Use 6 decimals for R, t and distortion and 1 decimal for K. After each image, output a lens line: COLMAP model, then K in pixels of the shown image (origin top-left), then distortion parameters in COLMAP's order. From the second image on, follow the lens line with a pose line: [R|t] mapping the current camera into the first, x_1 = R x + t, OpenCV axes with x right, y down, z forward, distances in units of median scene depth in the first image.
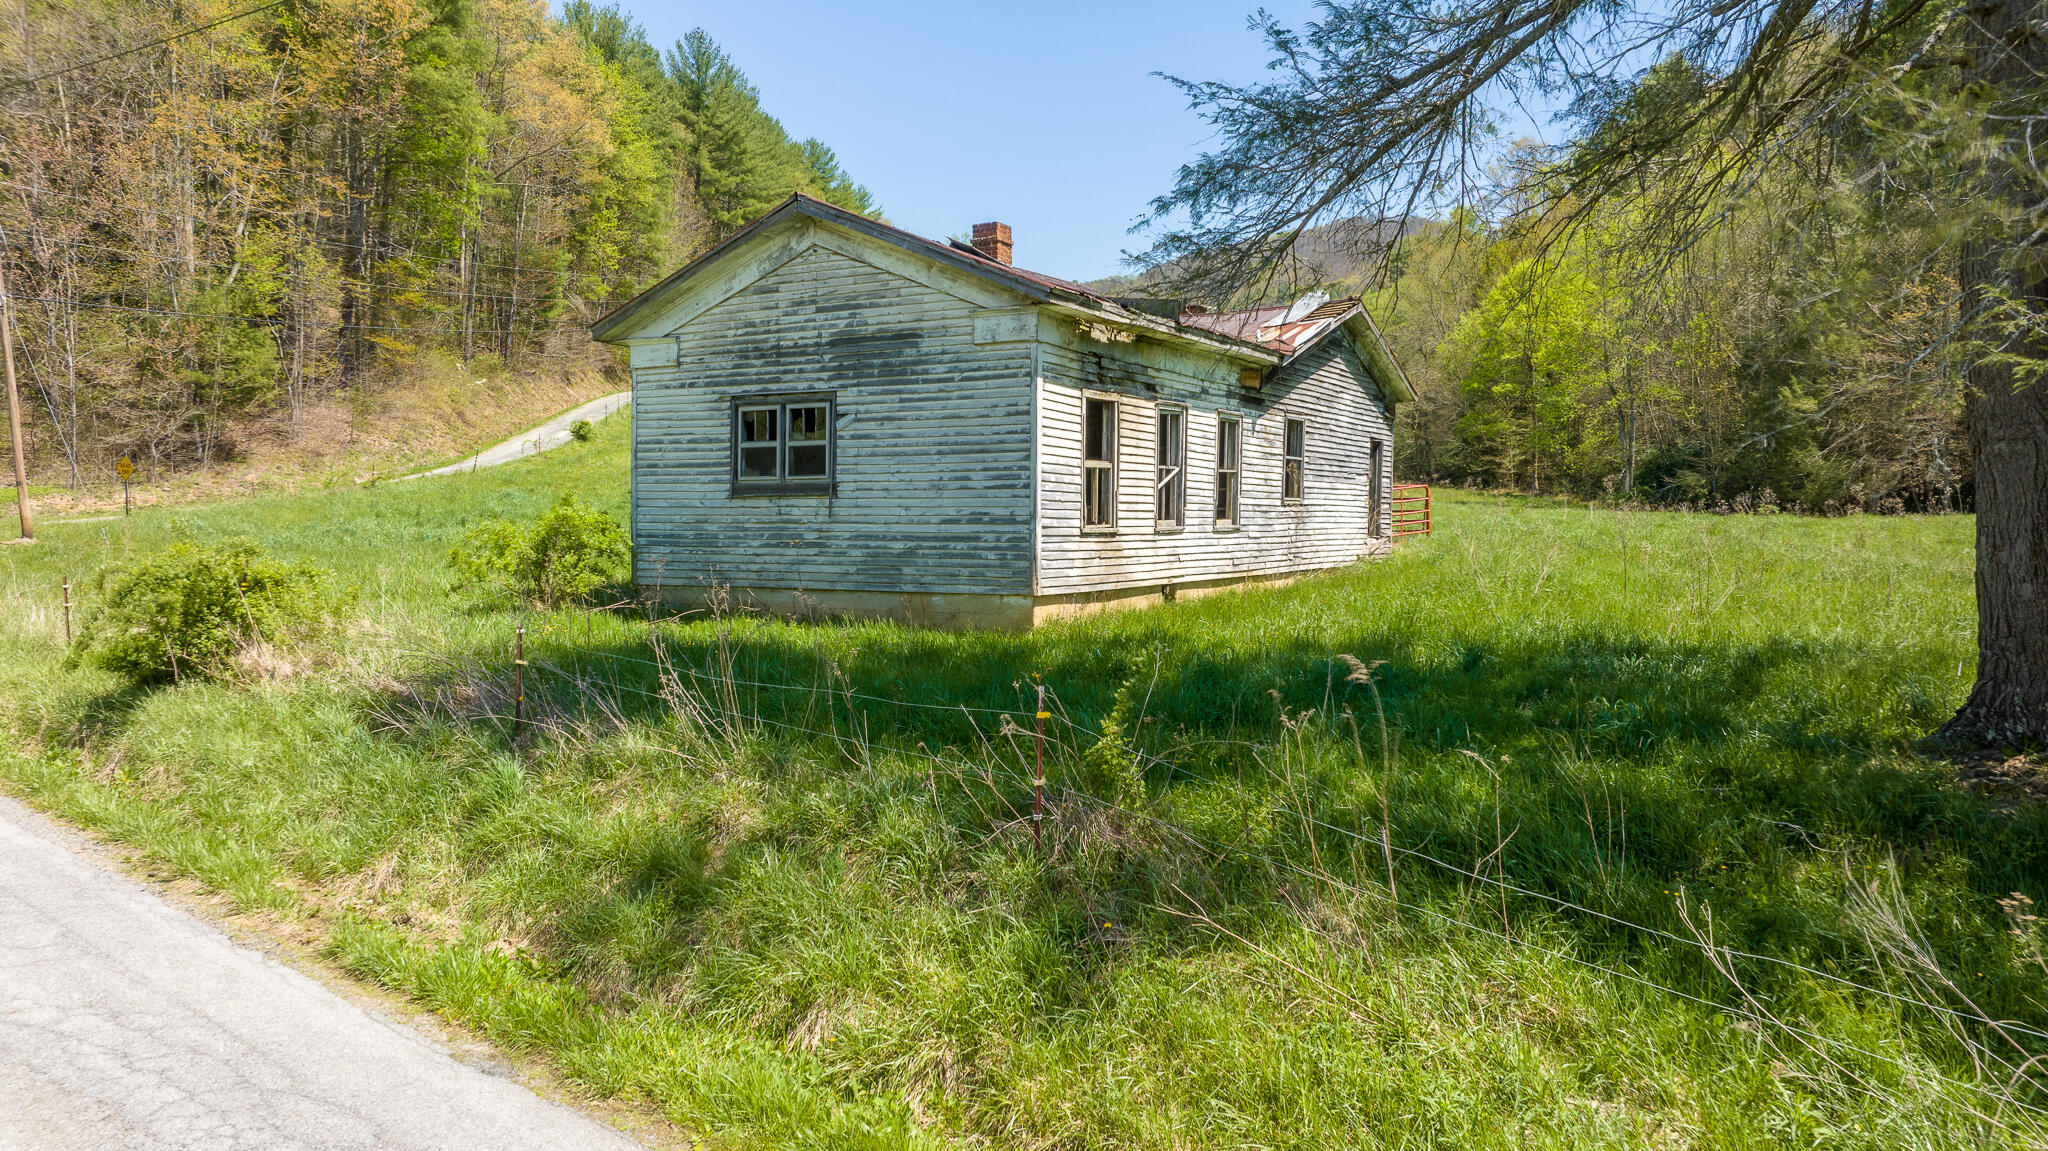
lens RADIAL K [[1495.0, 0, 1022.2], [0, 1495.0, 568.6], [0, 0, 1]] dist [-0.038687, -0.000263]
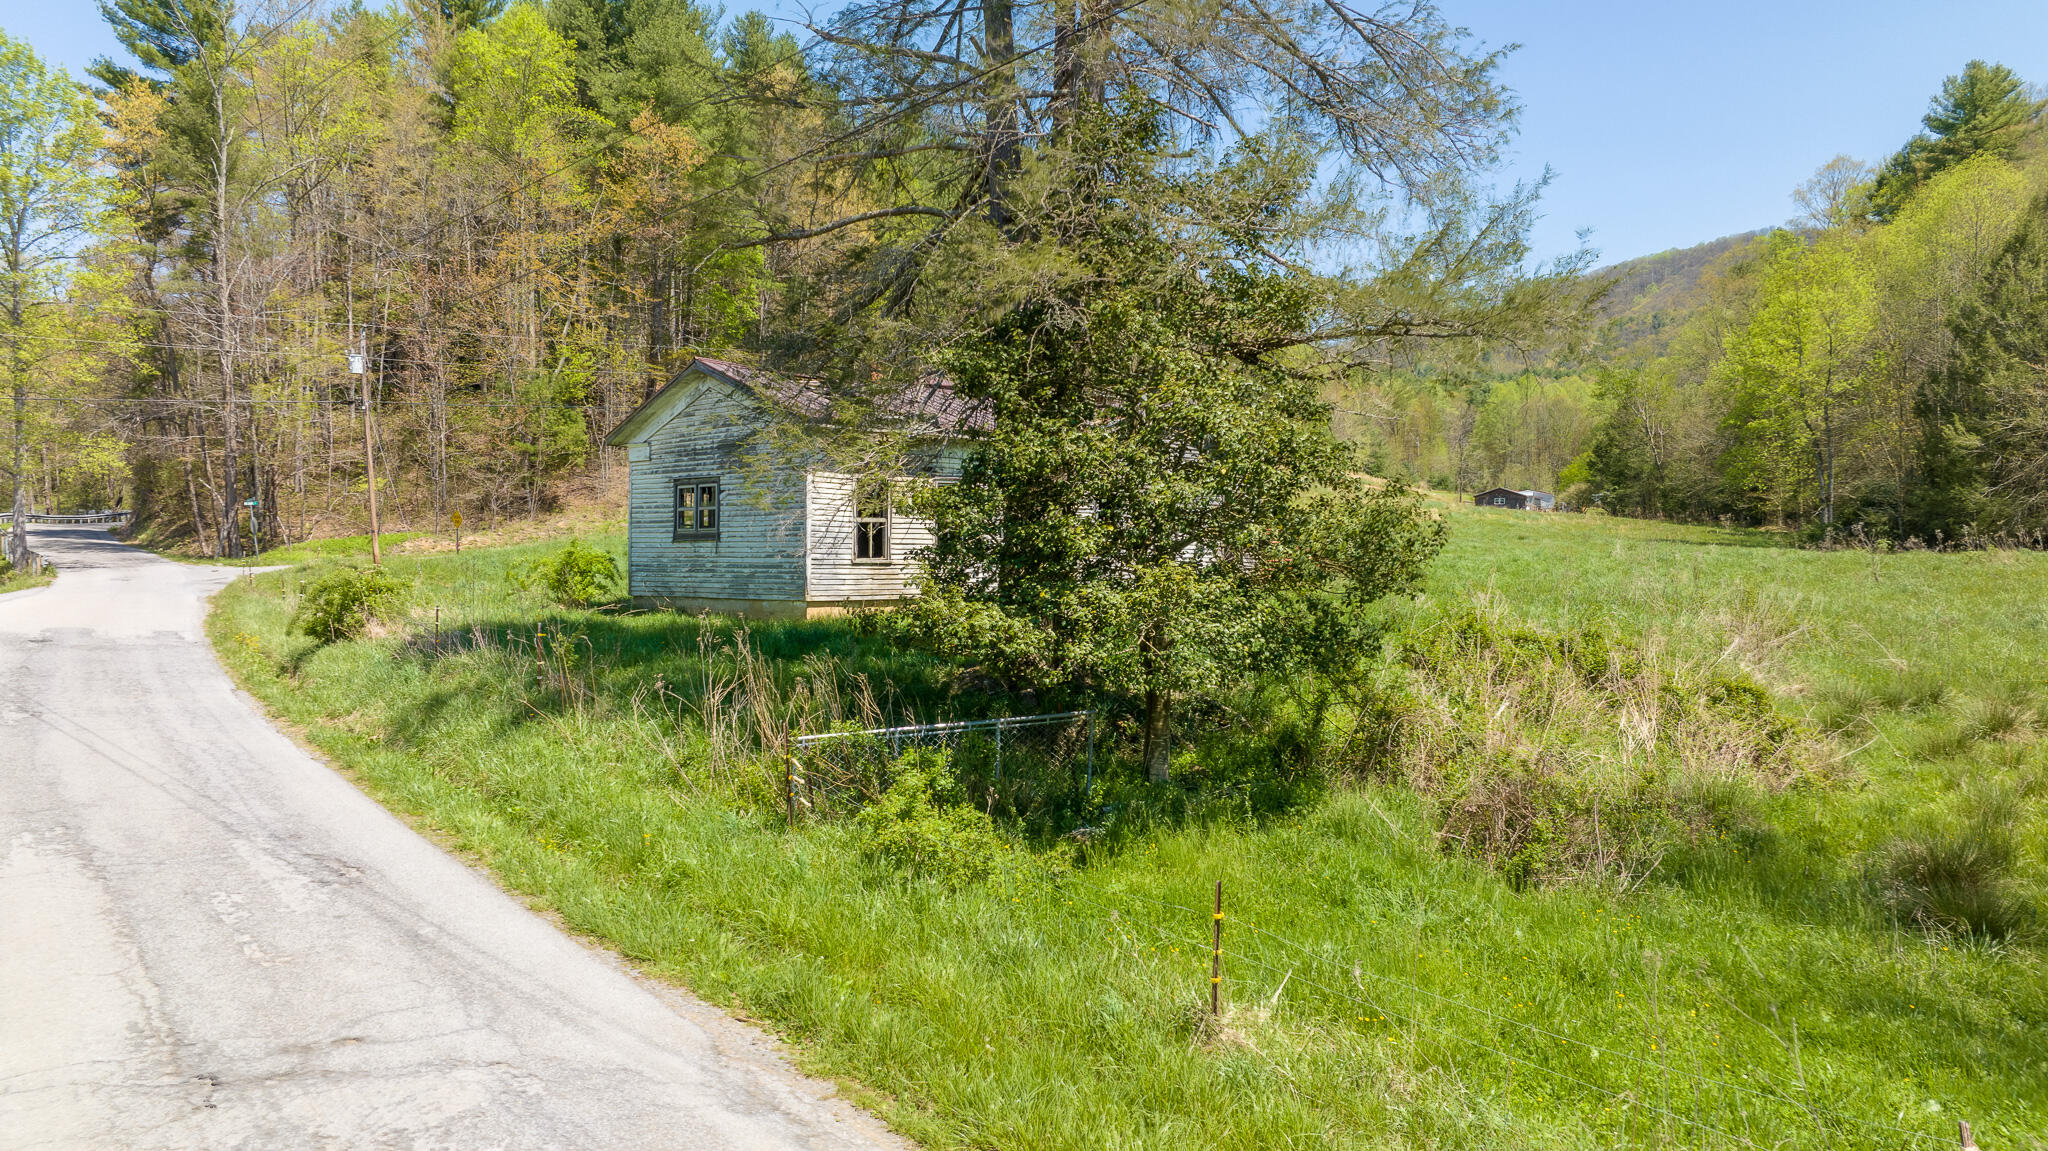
lens RADIAL K [[1495.0, 0, 1026.5], [0, 1495.0, 580.3], [0, 0, 1]] dist [-0.038687, -0.000263]
pose [[0.968777, 0.002655, -0.247918, 0.572035], [-0.007037, 0.999834, -0.016794, 0.018704], [0.247832, 0.018014, 0.968636, -0.469338]]
